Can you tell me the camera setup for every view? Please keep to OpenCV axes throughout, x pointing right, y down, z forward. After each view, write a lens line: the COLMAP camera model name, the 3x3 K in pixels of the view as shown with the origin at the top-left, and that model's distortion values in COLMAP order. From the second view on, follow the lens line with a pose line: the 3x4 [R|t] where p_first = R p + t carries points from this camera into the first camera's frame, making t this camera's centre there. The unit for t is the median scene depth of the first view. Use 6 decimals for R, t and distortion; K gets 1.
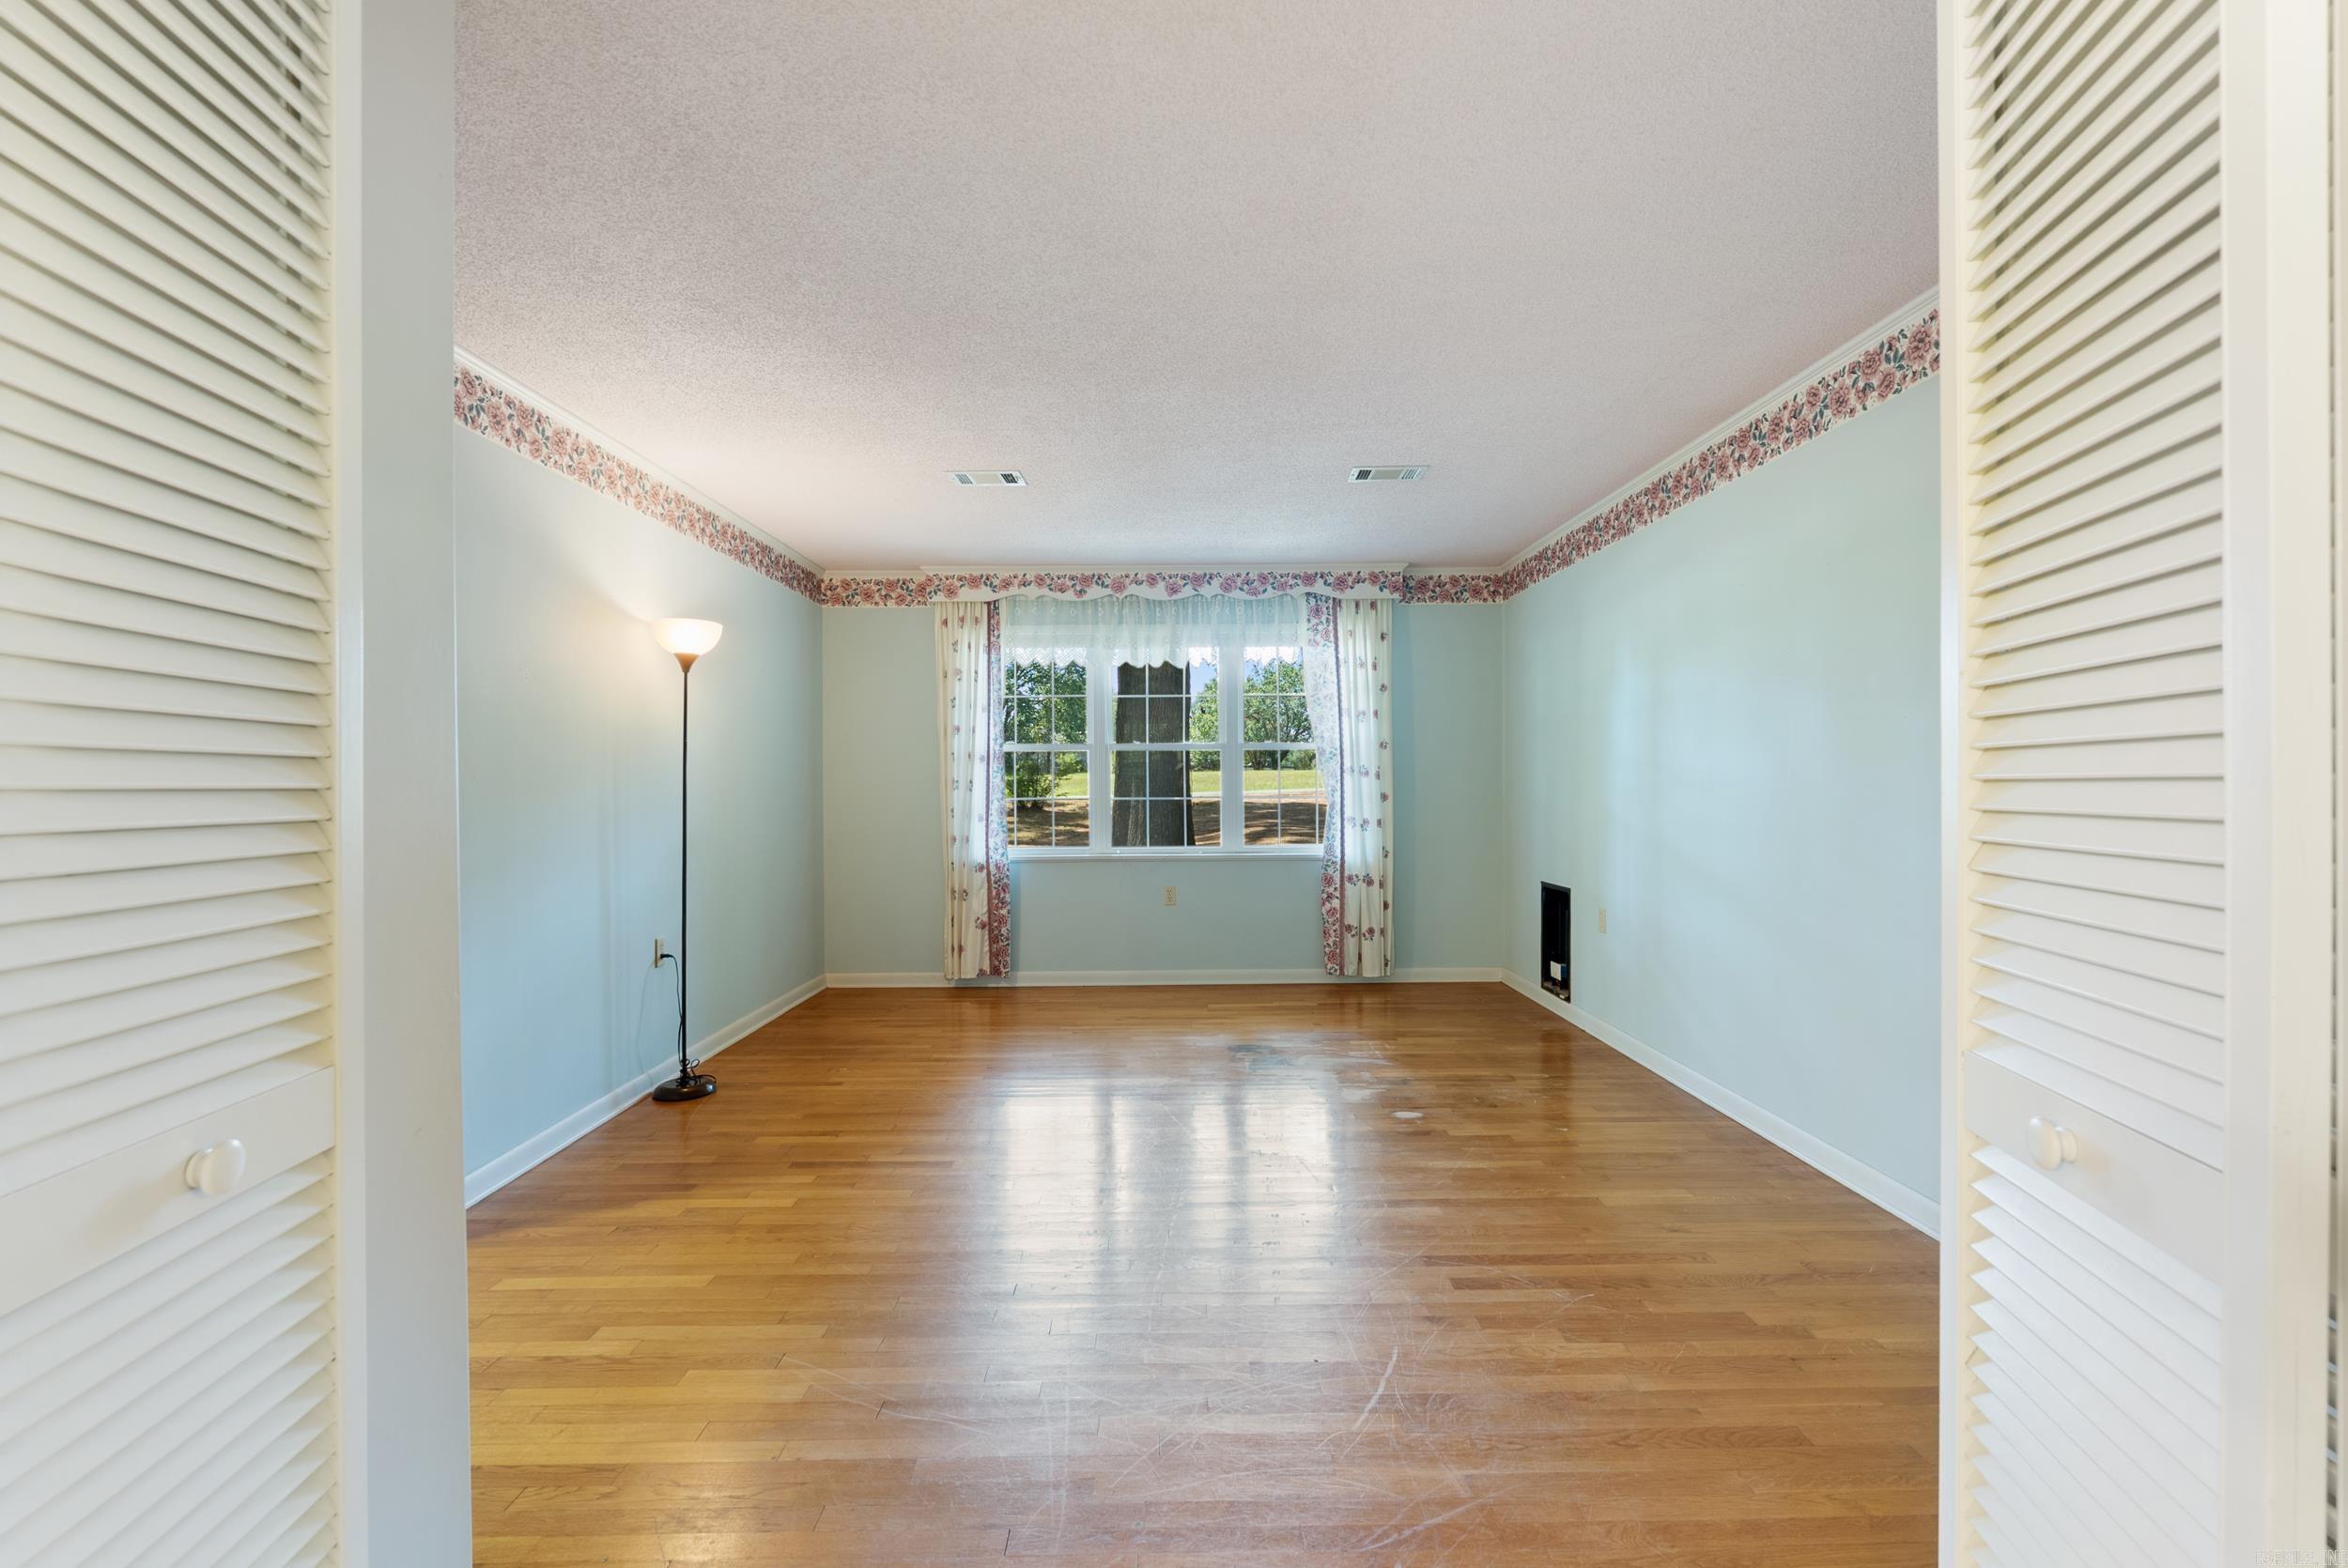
lens RADIAL K [[1033.0, 0, 1174.0], [0, 1033.0, 784.0], [0, 0, 1]] dist [-0.005715, -0.000037]
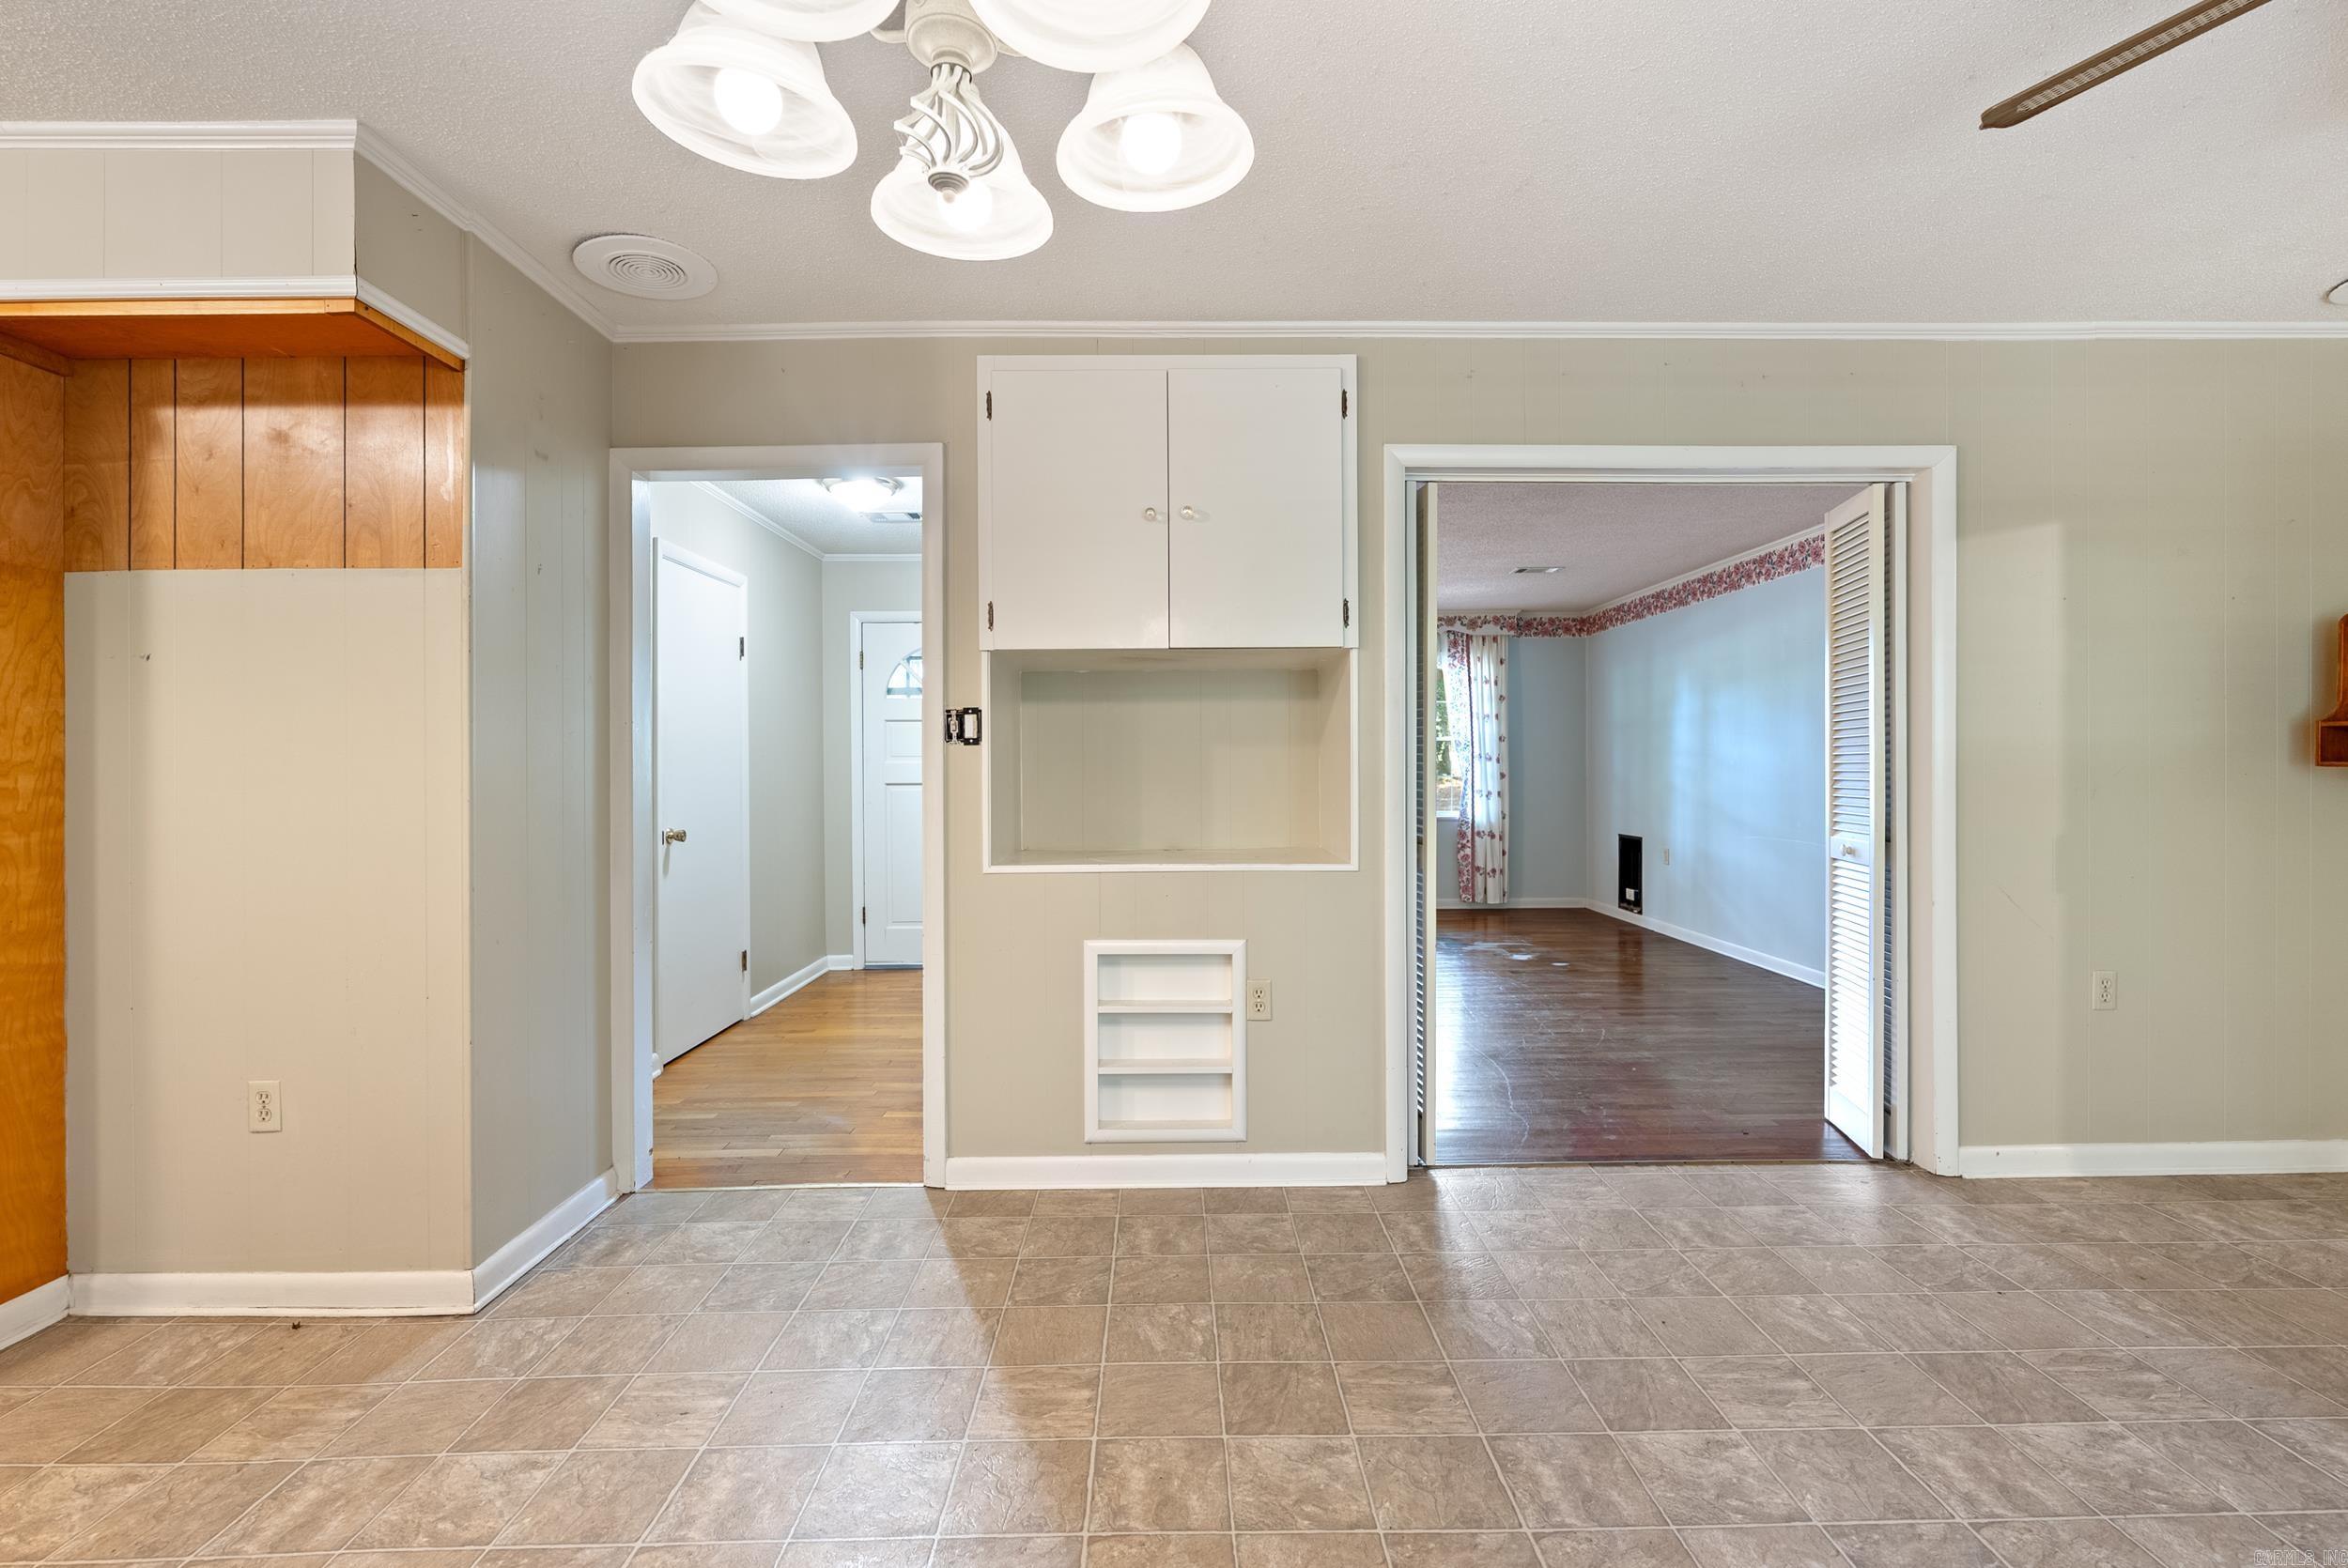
lens RADIAL K [[1049.2, 0, 1174.3], [0, 1049.2, 766.7], [0, 0, 1]] dist [-0.001996, -0.000258]
pose [[0.999997, 0.001509, 0.001952, -0.300498], [-0.001509, 0.999999, 0.000118, 0.000869], [-0.001952, -0.000121, 0.999998, -0.521376]]
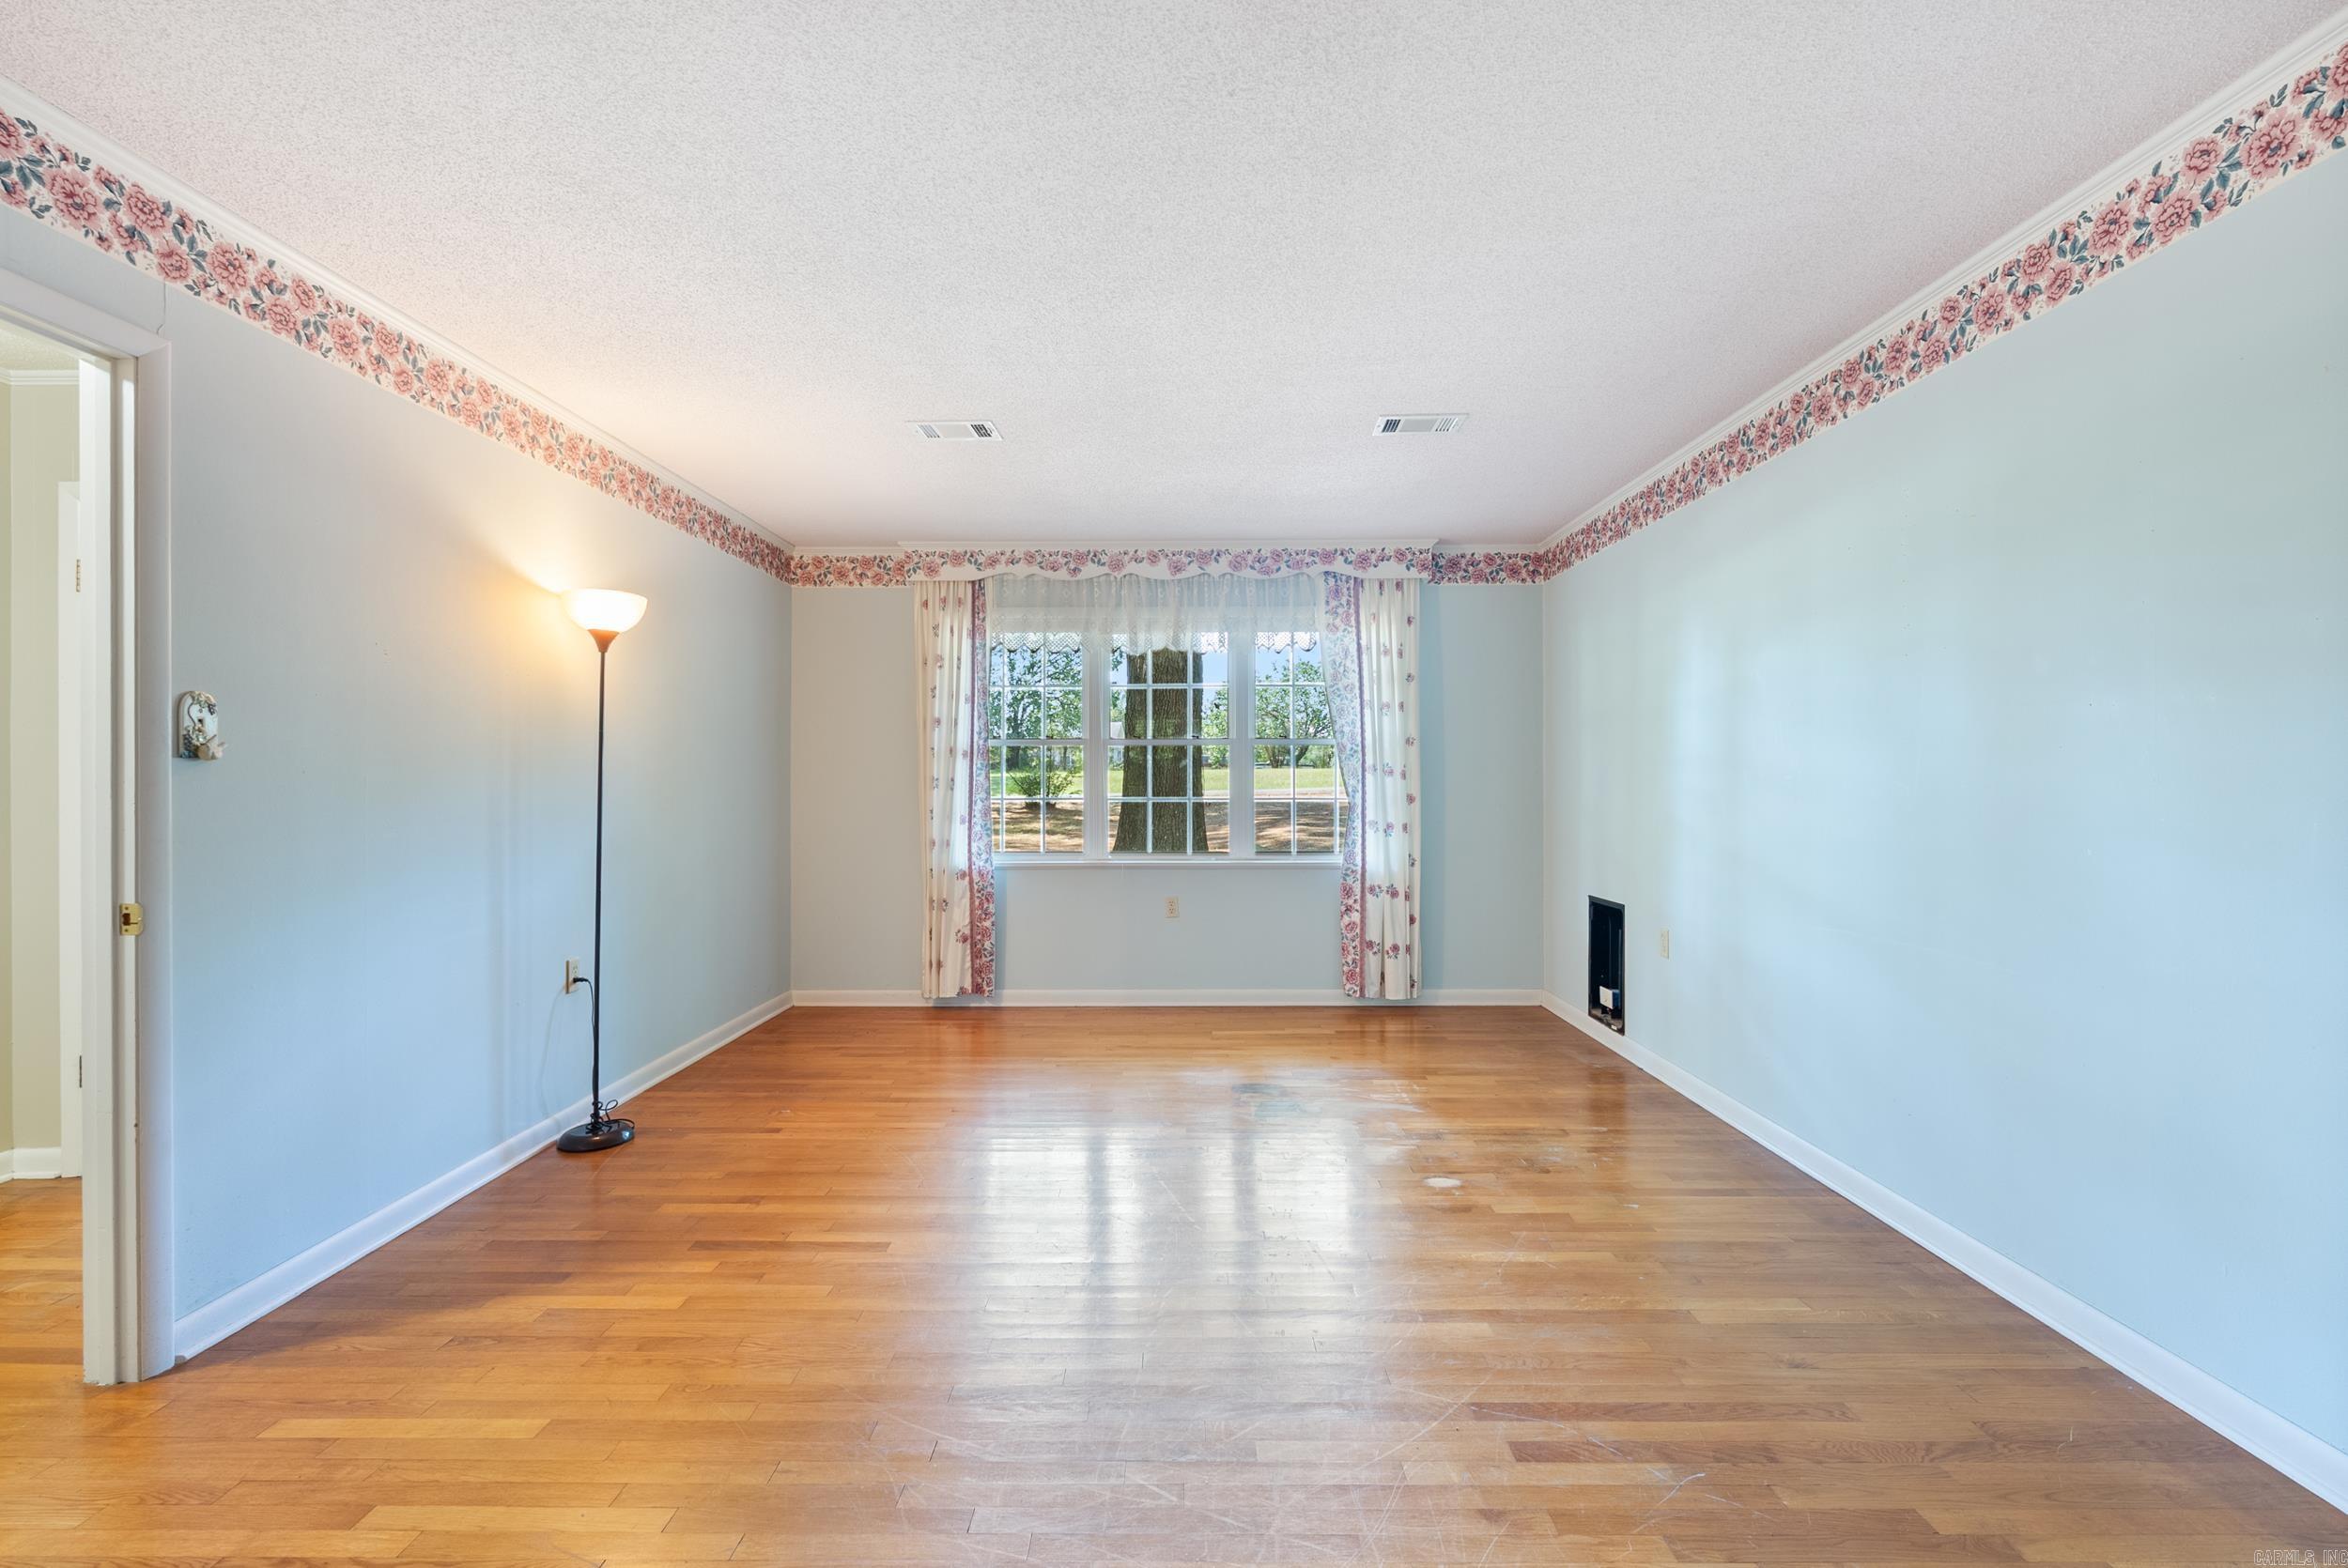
lens RADIAL K [[1034.6, 0, 1174.5], [0, 1034.6, 774.8], [0, 0, 1]] dist [-0.003038, -0.000335]
pose [[0.999842, 0.004778, -0.017150, 0.016491], [-0.004894, 0.999965, -0.006754, -0.001604], [0.017117, 0.006837, 0.999830, 0.117093]]
